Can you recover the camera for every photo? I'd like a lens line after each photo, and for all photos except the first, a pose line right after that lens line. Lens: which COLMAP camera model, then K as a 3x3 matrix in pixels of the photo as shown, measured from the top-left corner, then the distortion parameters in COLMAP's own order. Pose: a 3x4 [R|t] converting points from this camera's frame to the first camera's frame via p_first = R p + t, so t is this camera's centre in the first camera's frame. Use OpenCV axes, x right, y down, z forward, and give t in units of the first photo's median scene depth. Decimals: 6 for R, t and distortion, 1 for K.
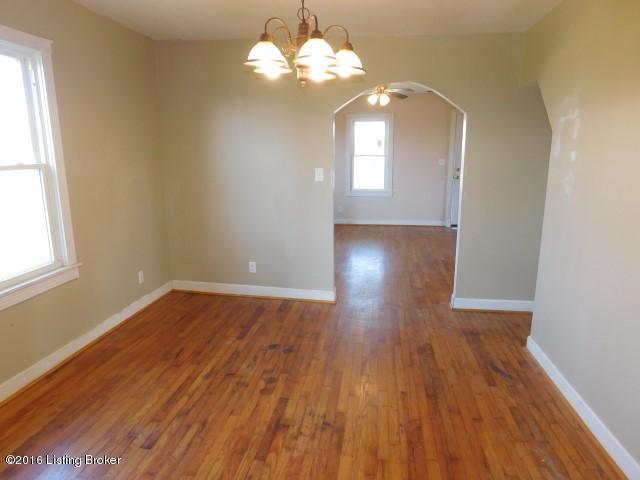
lens RADIAL K [[418.9, 0, 317.6], [0, 418.9, 239.4], [0, 0, 1]] dist [-0.072536, 0.061836]
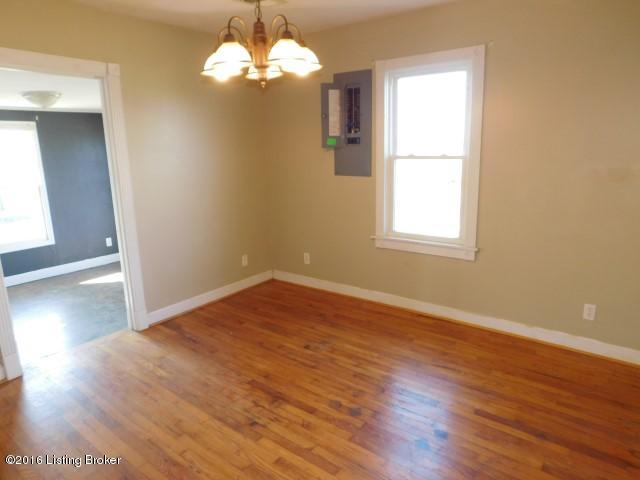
lens RADIAL K [[418.9, 0, 317.6], [0, 418.9, 239.4], [0, 0, 1]] dist [-0.072536, 0.061836]
pose [[-0.481729, 0.206898, -0.851546, 0.677542], [-0.163833, 0.933332, 0.319451, -0.305413], [0.860869, 0.293401, -0.415716, 1.354871]]
